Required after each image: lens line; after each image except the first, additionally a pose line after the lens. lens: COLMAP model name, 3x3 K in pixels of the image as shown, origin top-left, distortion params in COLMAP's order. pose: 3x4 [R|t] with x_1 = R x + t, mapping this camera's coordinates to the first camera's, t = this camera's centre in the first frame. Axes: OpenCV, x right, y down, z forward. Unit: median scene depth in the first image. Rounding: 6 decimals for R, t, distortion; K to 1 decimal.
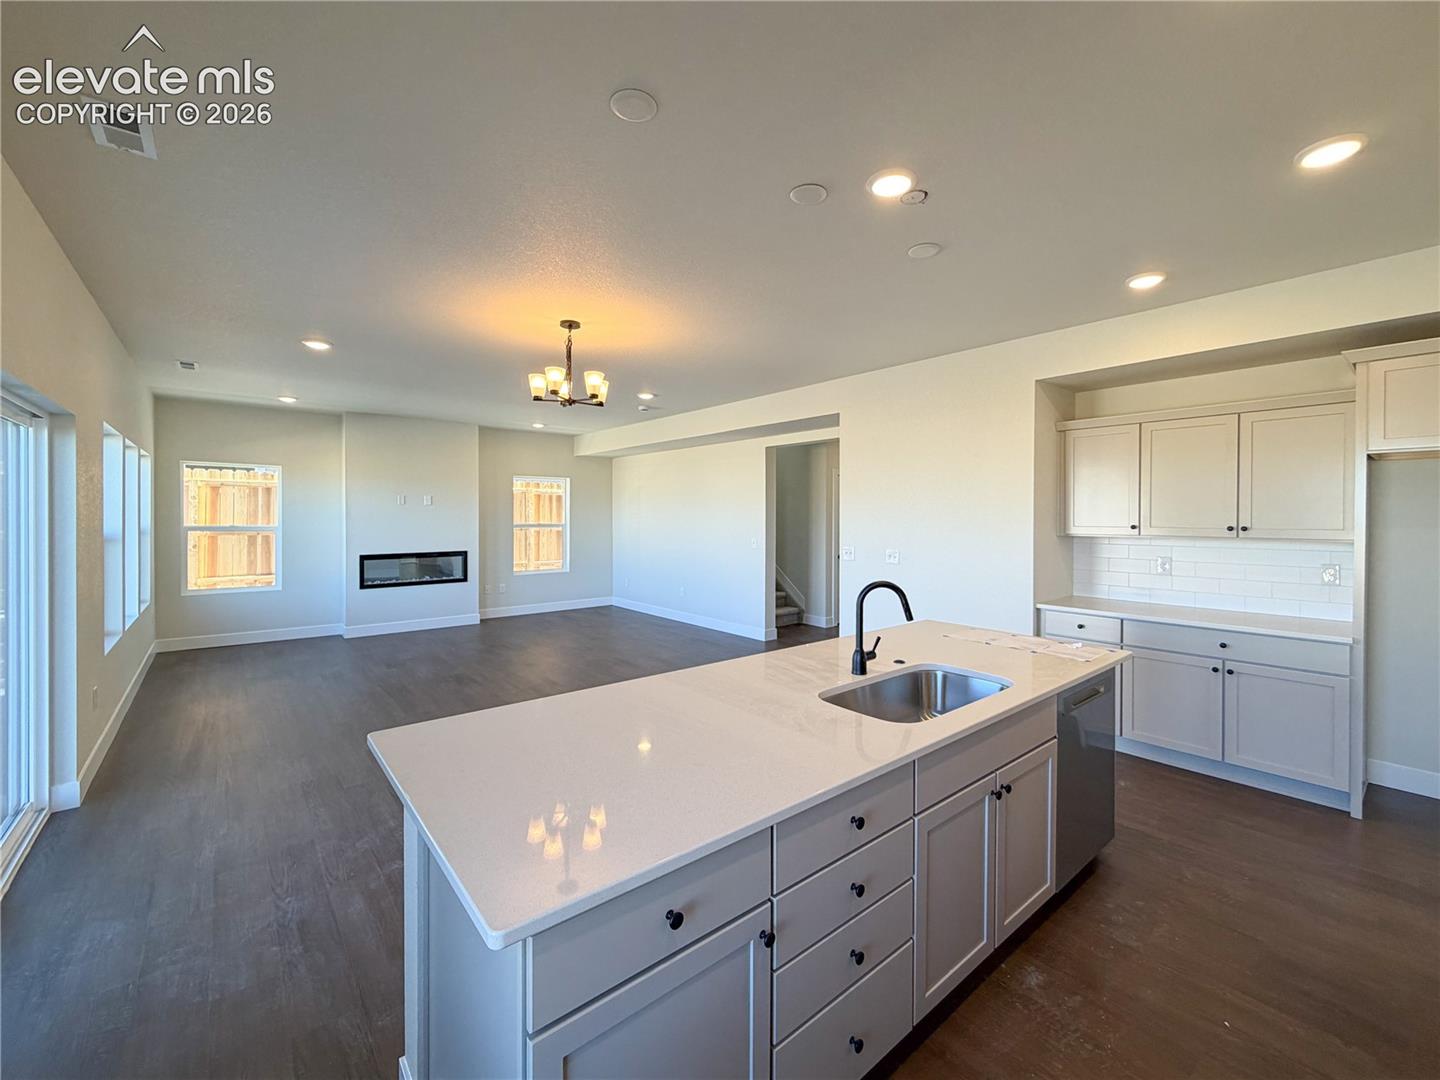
lens RADIAL K [[599.9, 0, 717.8], [0, 599.9, 517.3], [0, 0, 1]] dist [0.002226, 0.000314]
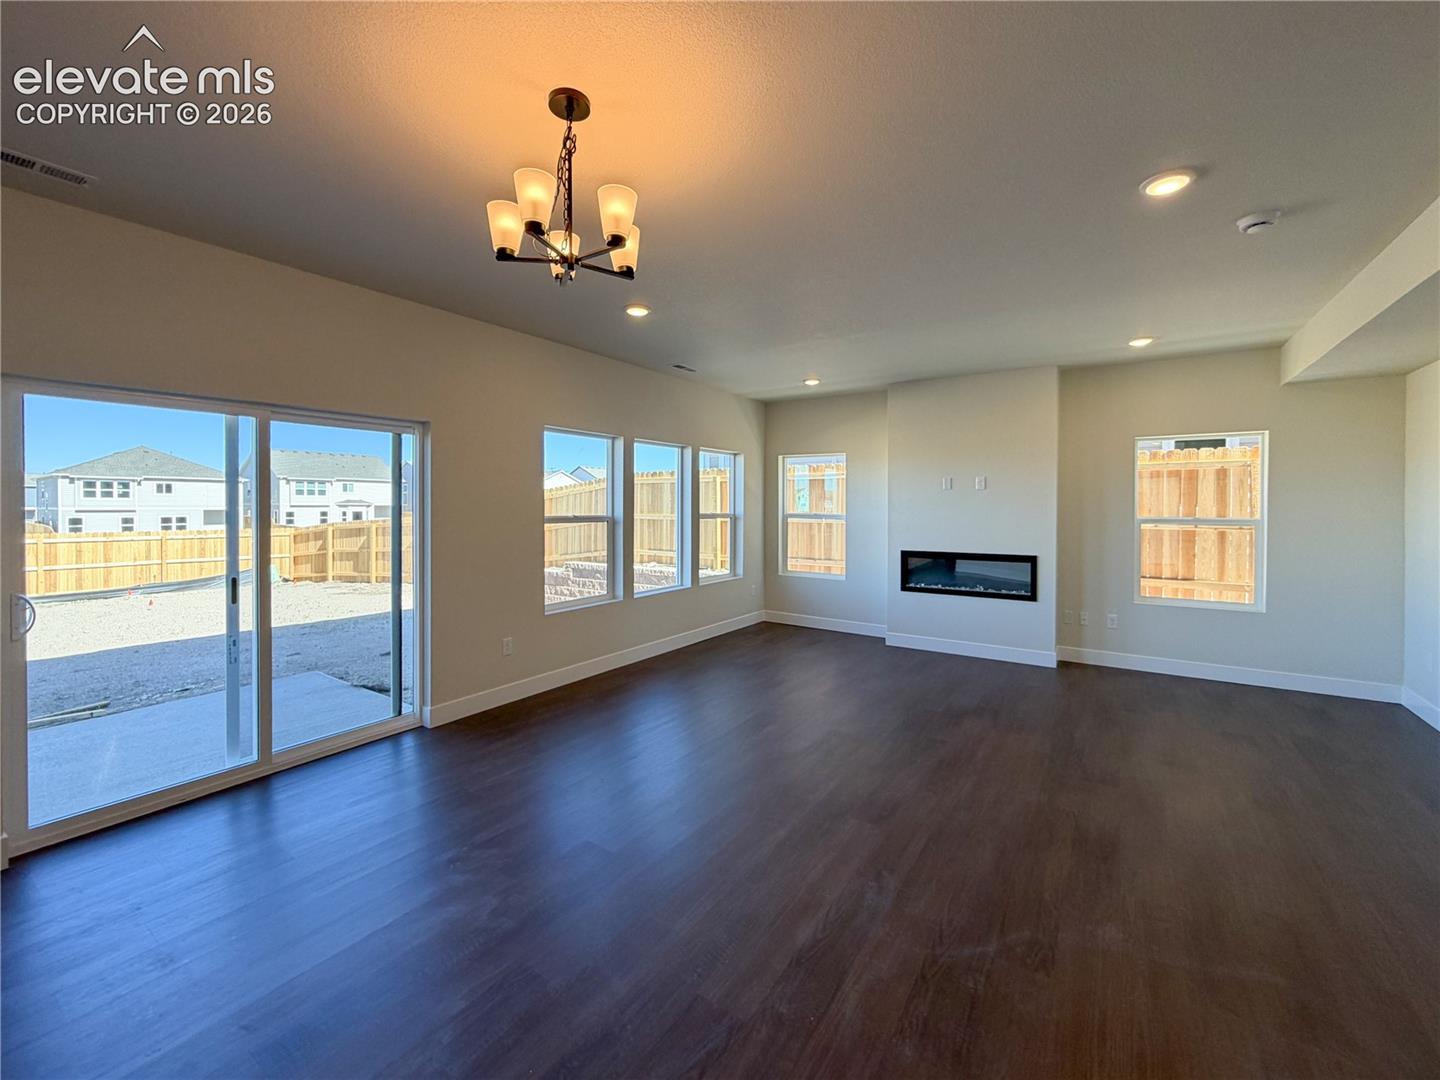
lens RADIAL K [[599.9, 0, 717.8], [0, 599.9, 517.3], [0, 0, 1]] dist [0.002226, 0.000314]
pose [[0.288455, 0.020009, -0.957284, 0.136457], [-0.004122, 0.999798, 0.019656, 0.000418], [0.957485, -0.001724, 0.288479, 0.497187]]
